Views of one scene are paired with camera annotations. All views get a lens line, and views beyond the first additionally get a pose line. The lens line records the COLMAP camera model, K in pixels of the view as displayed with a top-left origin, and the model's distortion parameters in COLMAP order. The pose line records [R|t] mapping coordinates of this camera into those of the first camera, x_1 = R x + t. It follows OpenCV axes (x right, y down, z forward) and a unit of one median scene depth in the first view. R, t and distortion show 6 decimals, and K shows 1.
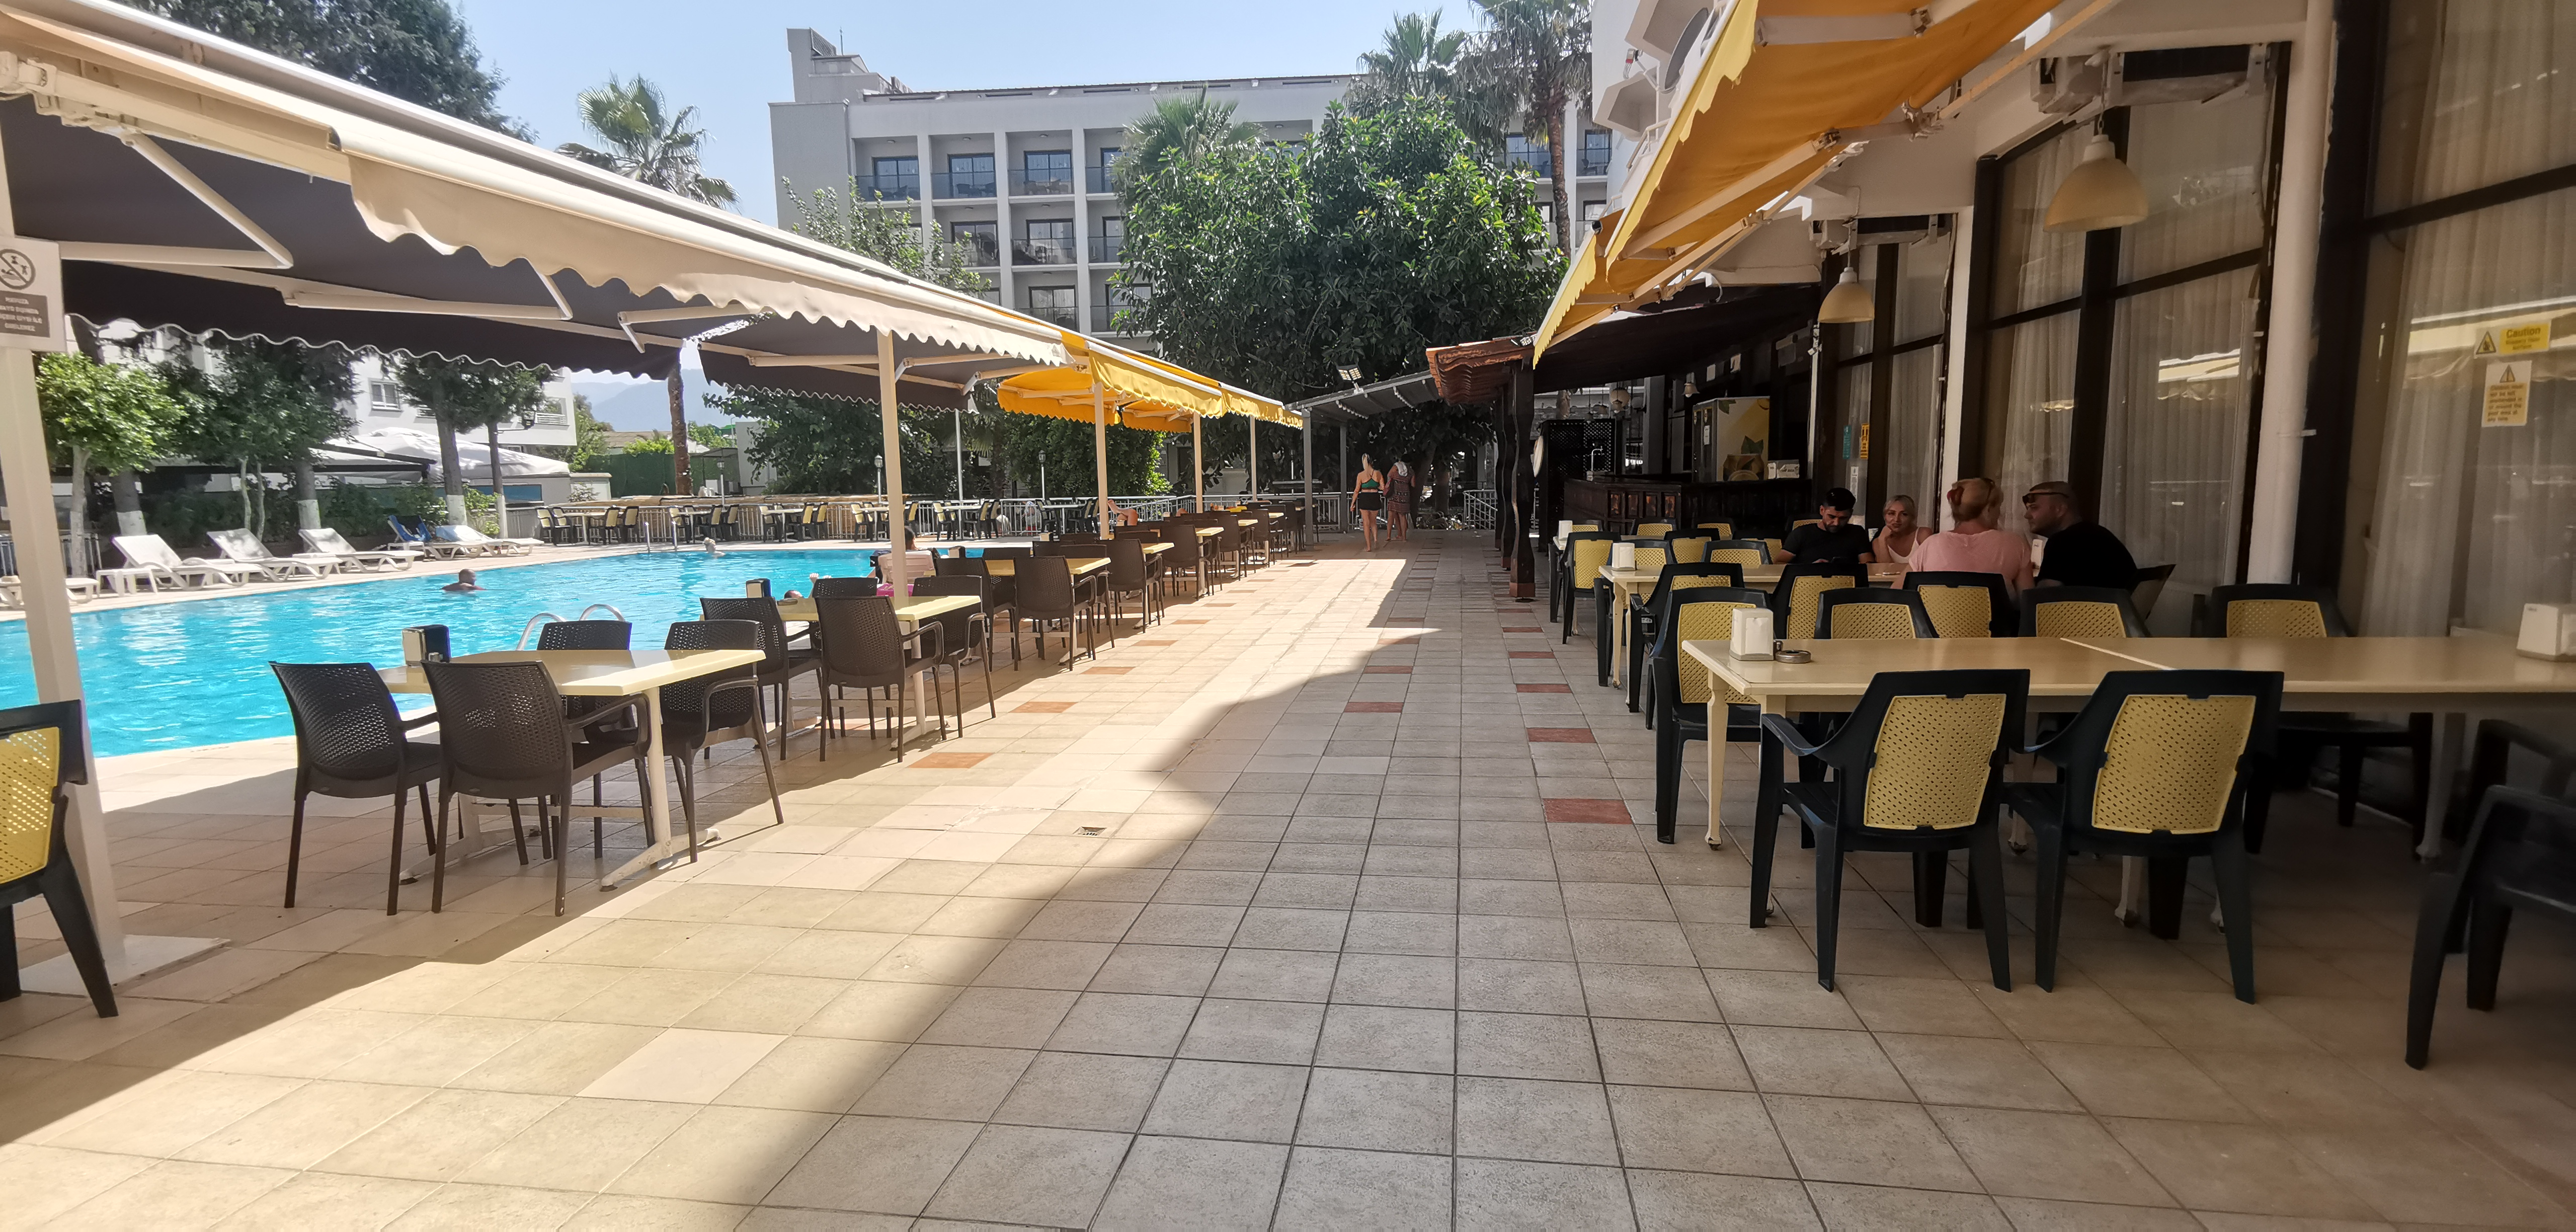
lens RADIAL K [[1184.1, 0, 1279.6], [0, 1184.1, 625.0], [0, 0, 1]] dist [0.015981, -0.004792]
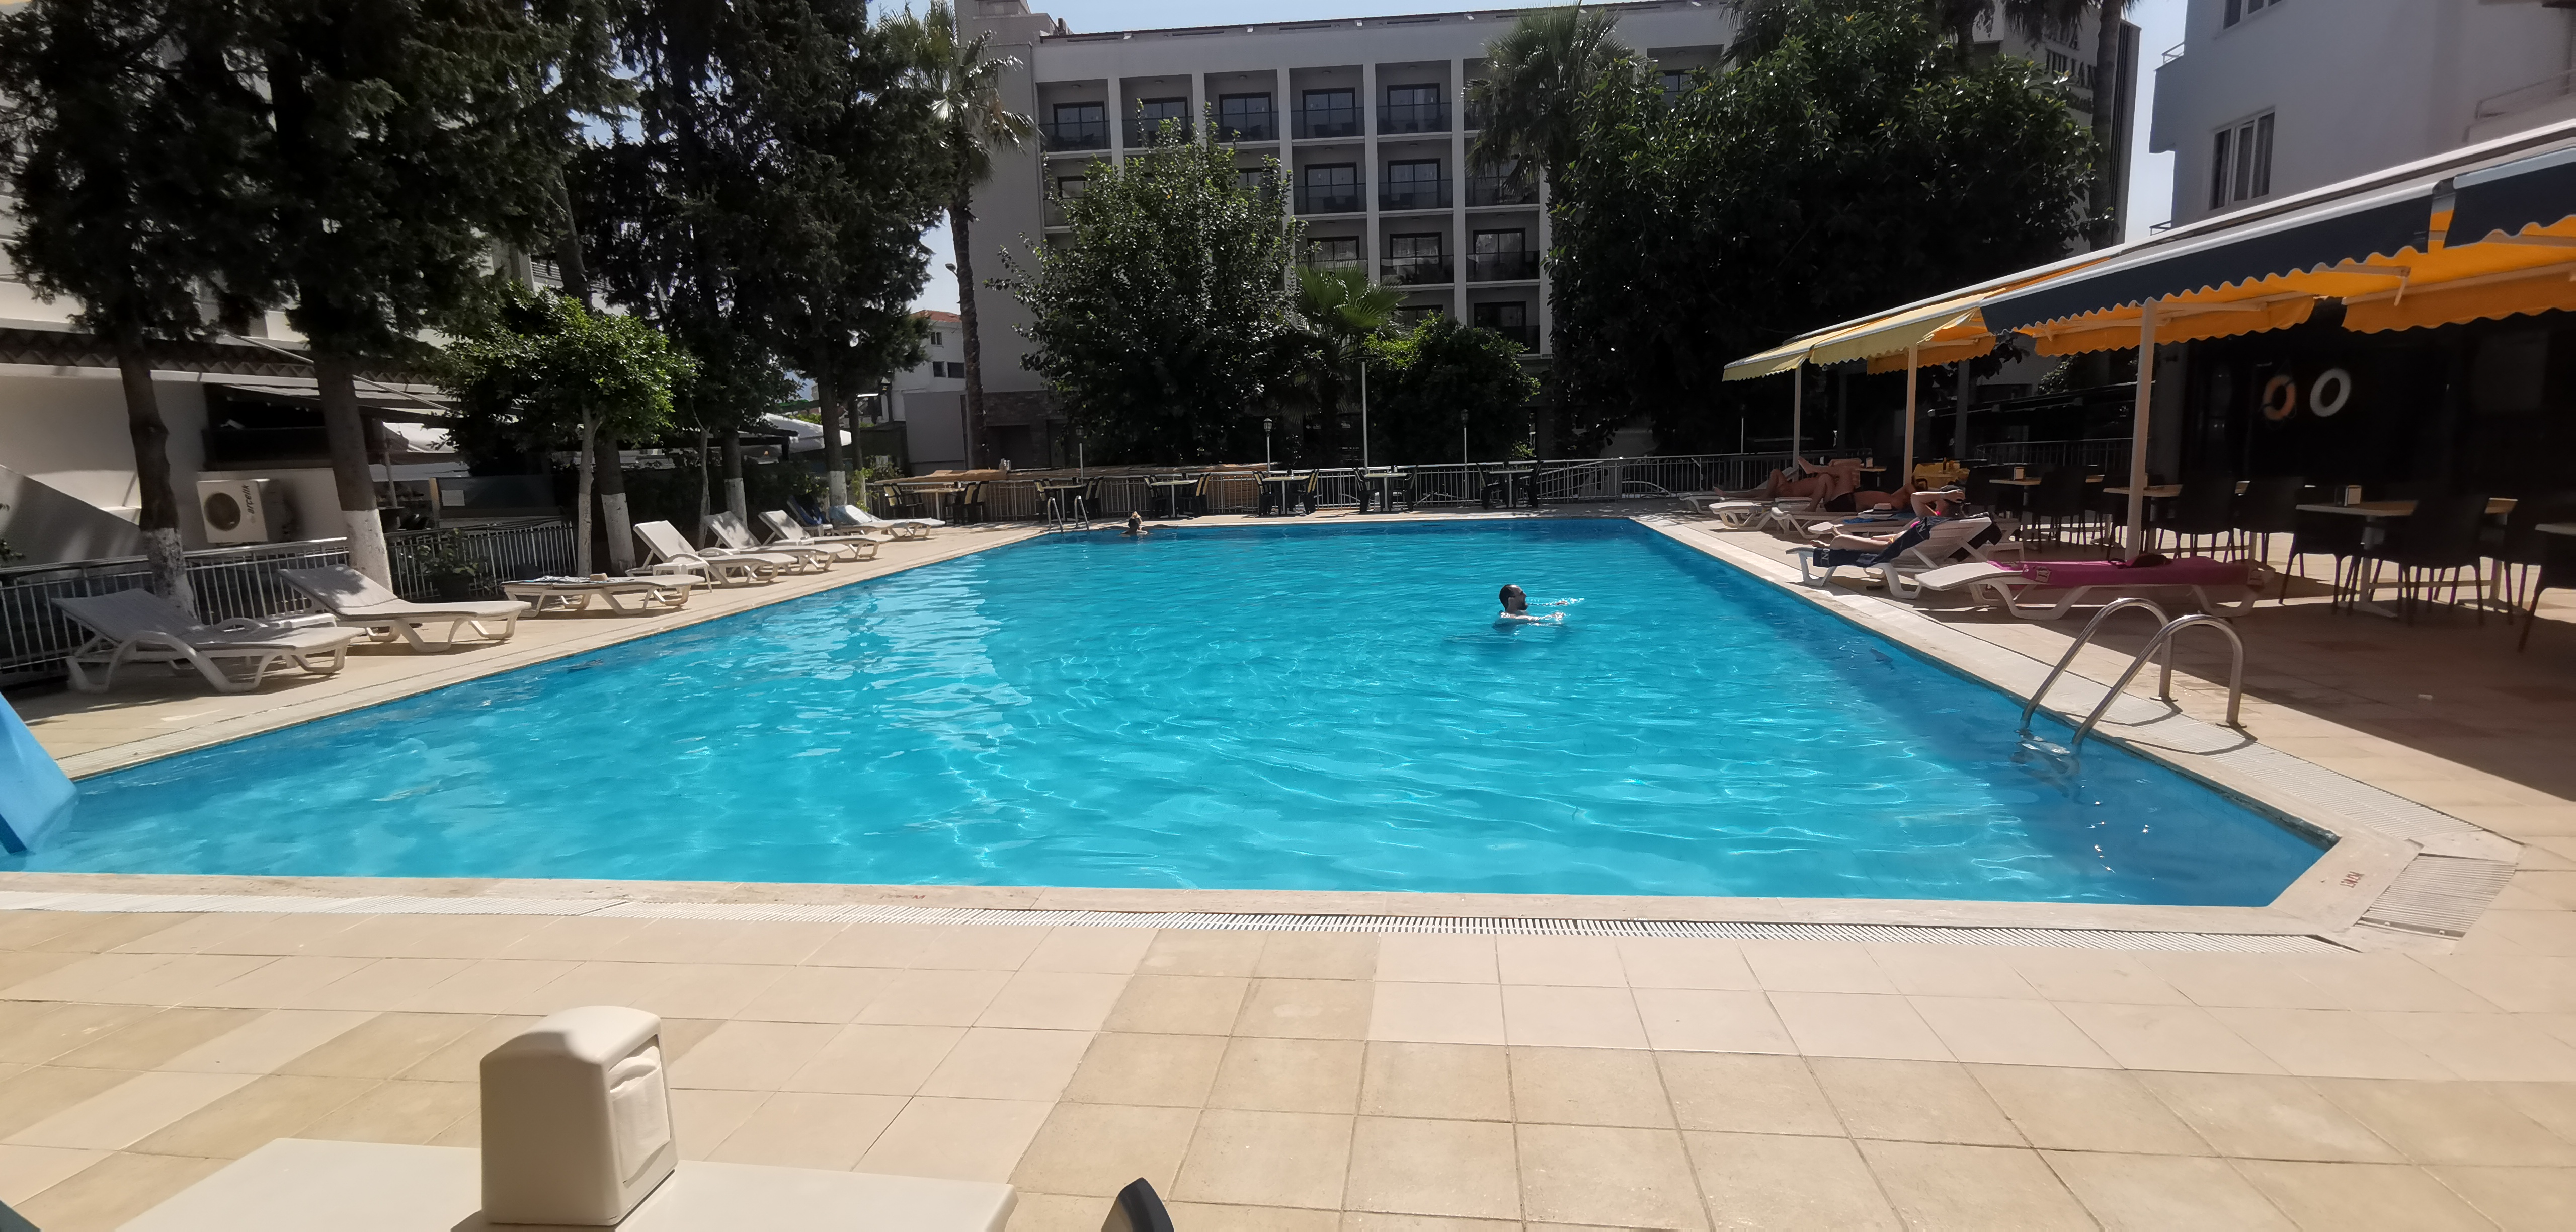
lens RADIAL K [[1184.1, 0, 1276.0], [0, 1184.1, 618.5], [0, 0, 1]] dist [0.015981, -0.004792]
pose [[0.999448, -0.021338, 0.025471, -0.458209], [0.020888, 0.999623, 0.017822, -0.011671], [-0.025841, -0.017280, 0.999517, 0.145099]]
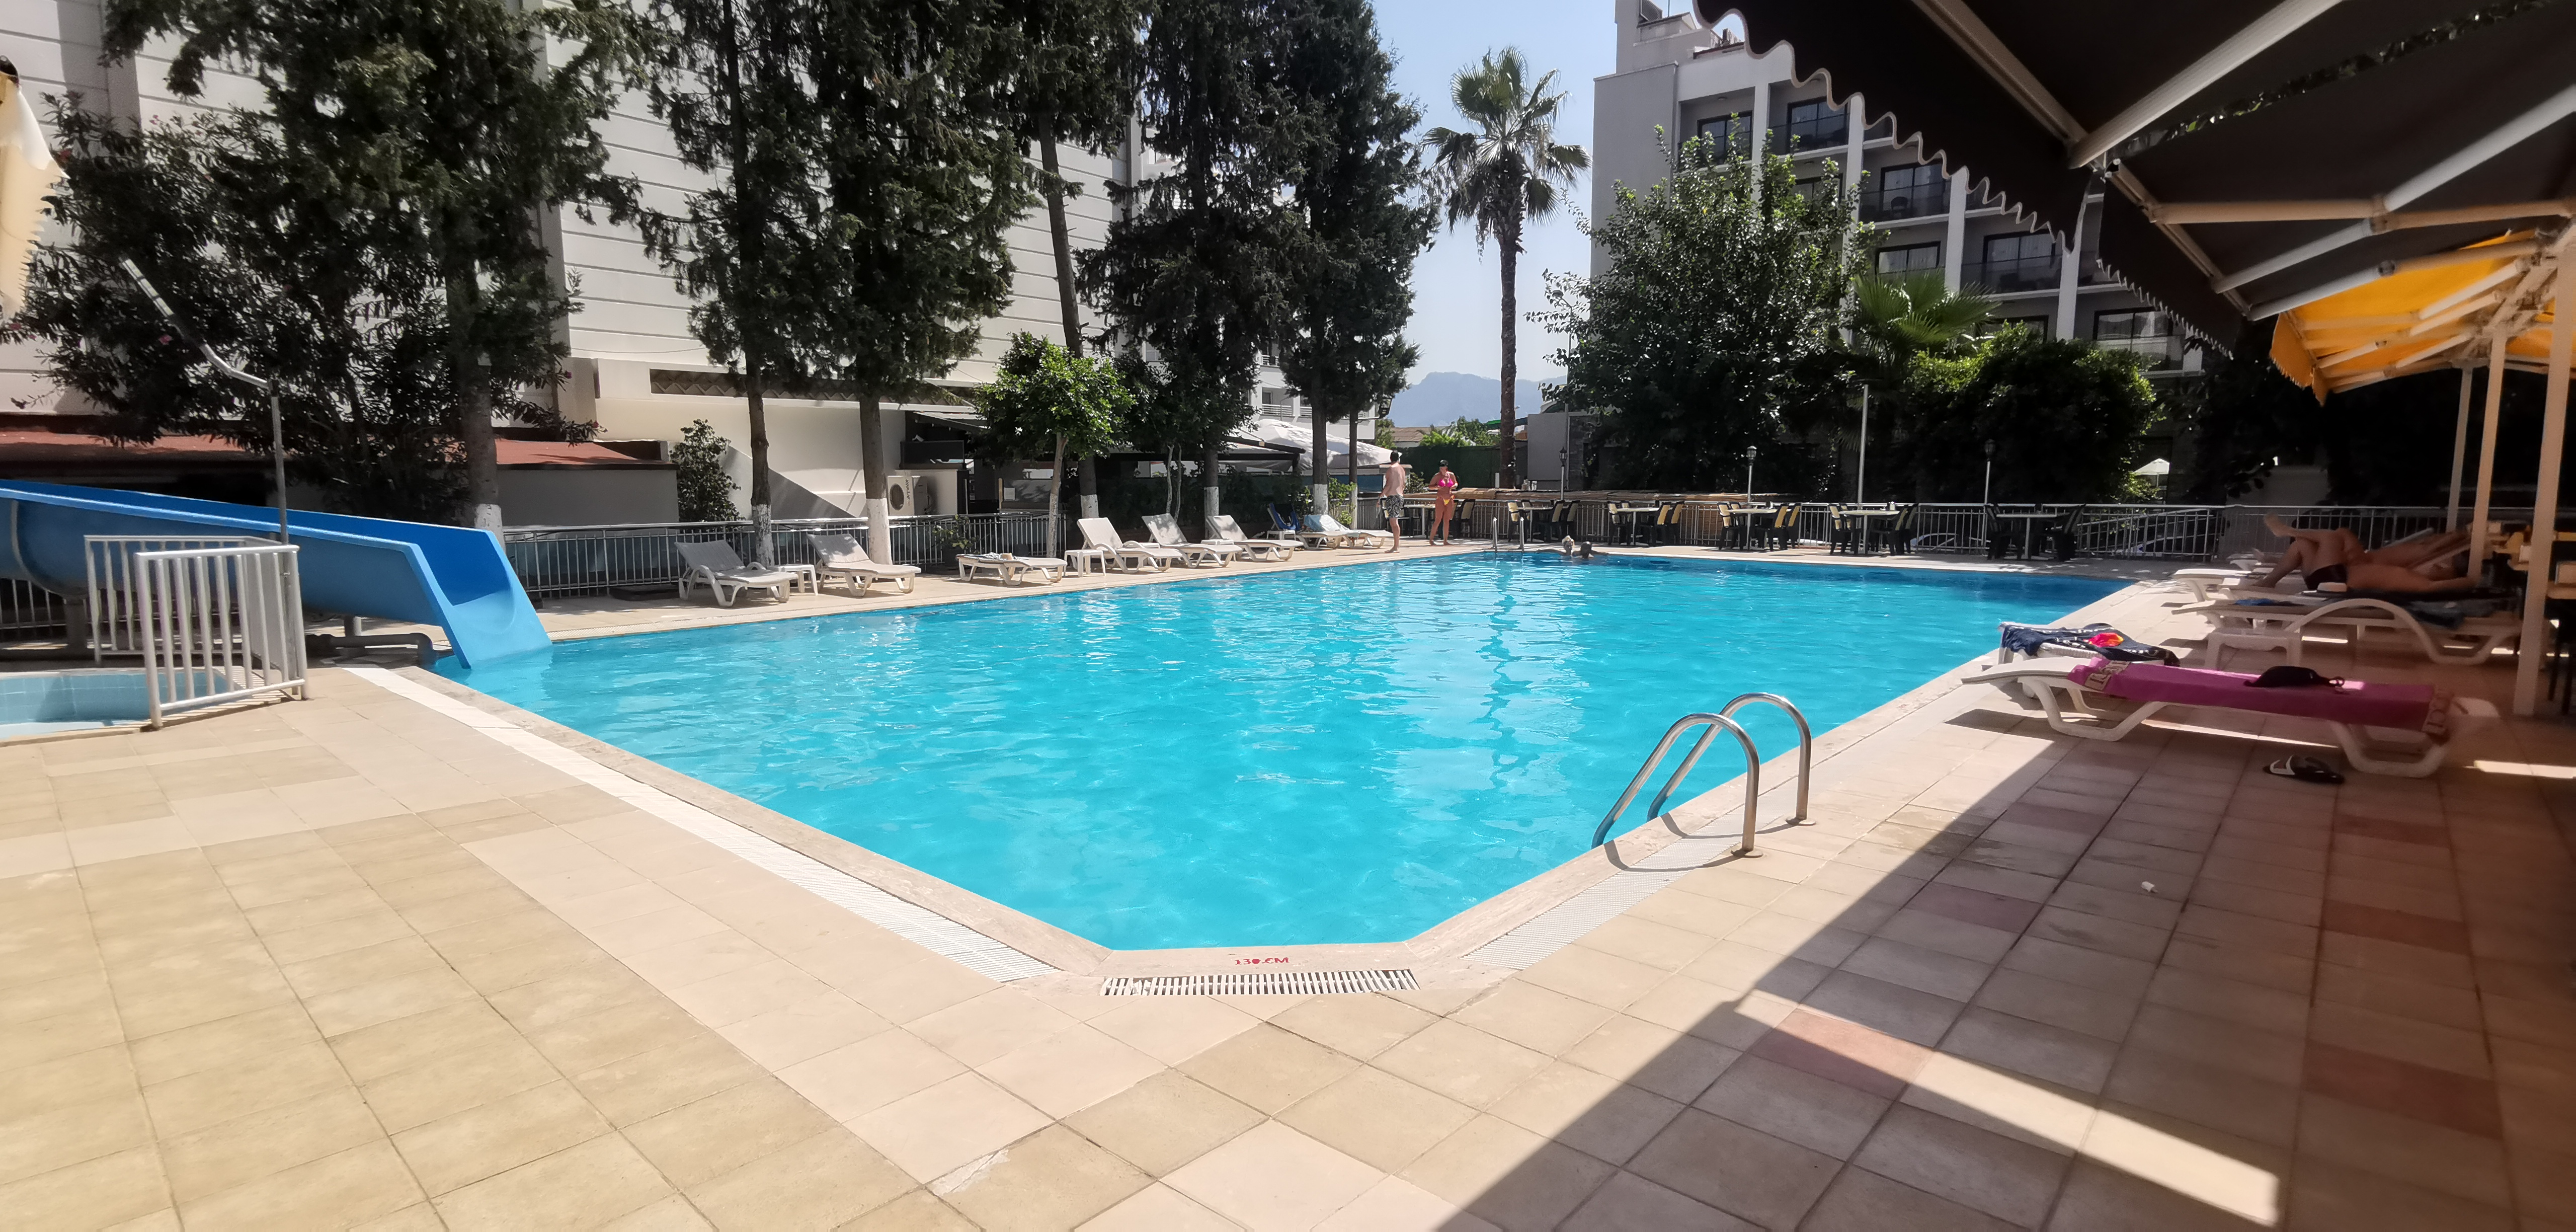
lens RADIAL K [[1184.1, 0, 1293.2], [0, 1184.1, 607.5], [0, 0, 1]] dist [0.015981, -0.004792]
pose [[0.844508, 0.074861, -0.530284, -0.204776], [-0.081080, 0.996640, 0.011571, -0.018769], [0.529369, 0.033224, 0.847741, 0.174594]]
